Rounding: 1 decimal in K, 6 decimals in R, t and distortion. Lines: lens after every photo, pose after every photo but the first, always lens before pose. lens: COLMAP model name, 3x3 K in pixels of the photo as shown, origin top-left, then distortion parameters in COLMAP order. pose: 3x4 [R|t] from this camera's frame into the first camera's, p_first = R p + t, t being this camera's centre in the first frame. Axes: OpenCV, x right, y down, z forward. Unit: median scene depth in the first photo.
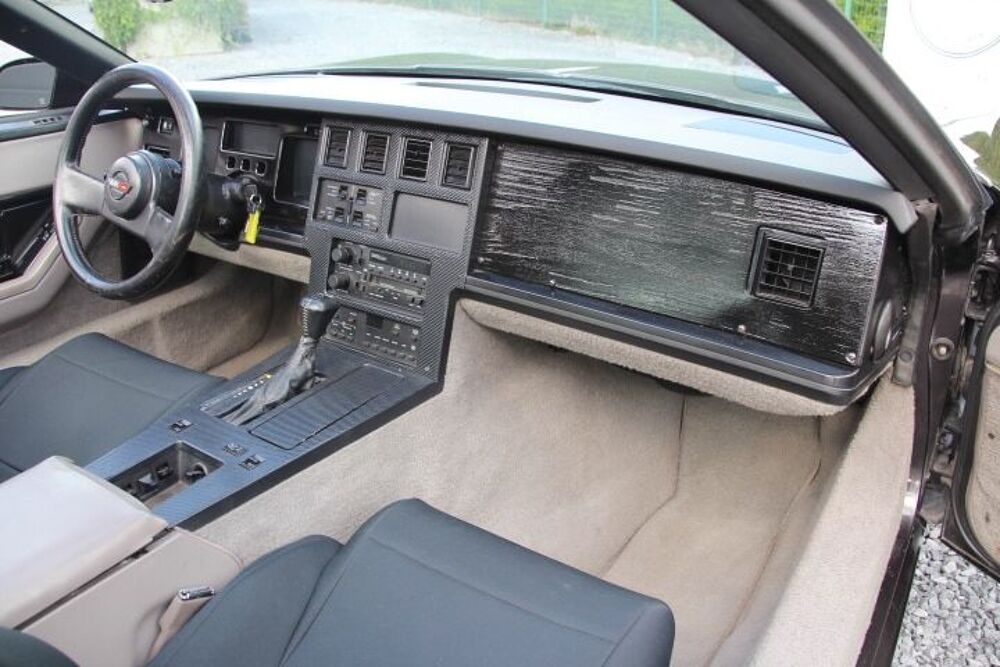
lens RADIAL K [[819.2, 0, 500.0], [0, 819.2, 333.5], [0, 0, 1]] dist [-0.190947, 0.115609]
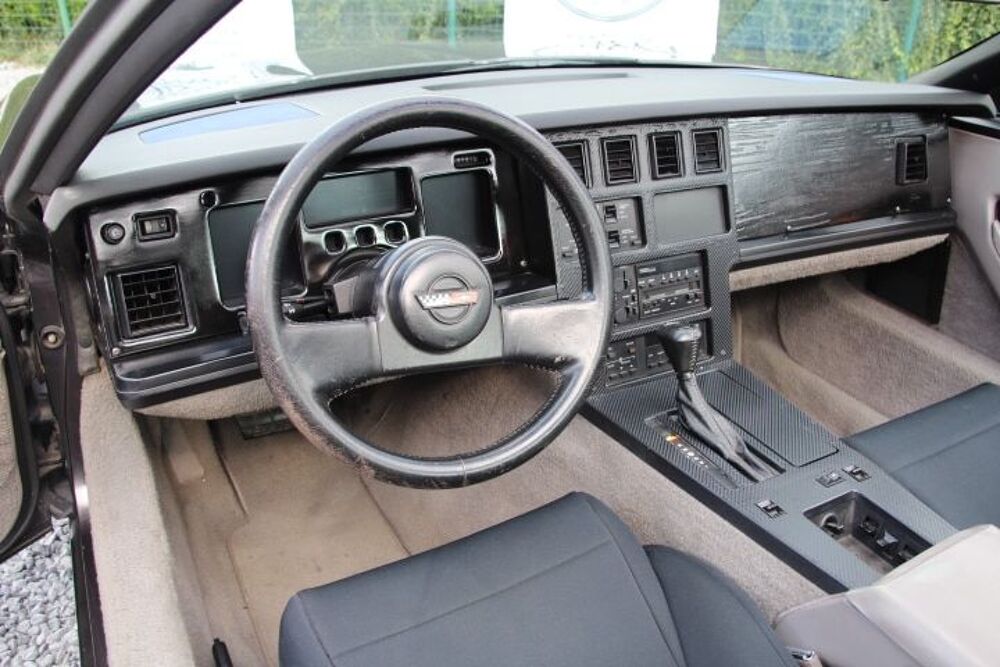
lens RADIAL K [[819.2, 0, 500.0], [0, 819.2, 333.5], [0, 0, 1]] dist [-0.190947, 0.115609]
pose [[0.471249, -0.381995, 0.794987, -1.055090], [0.354739, 0.907317, 0.225690, -0.316978], [-0.807518, 0.175656, 0.563081, 0.685576]]
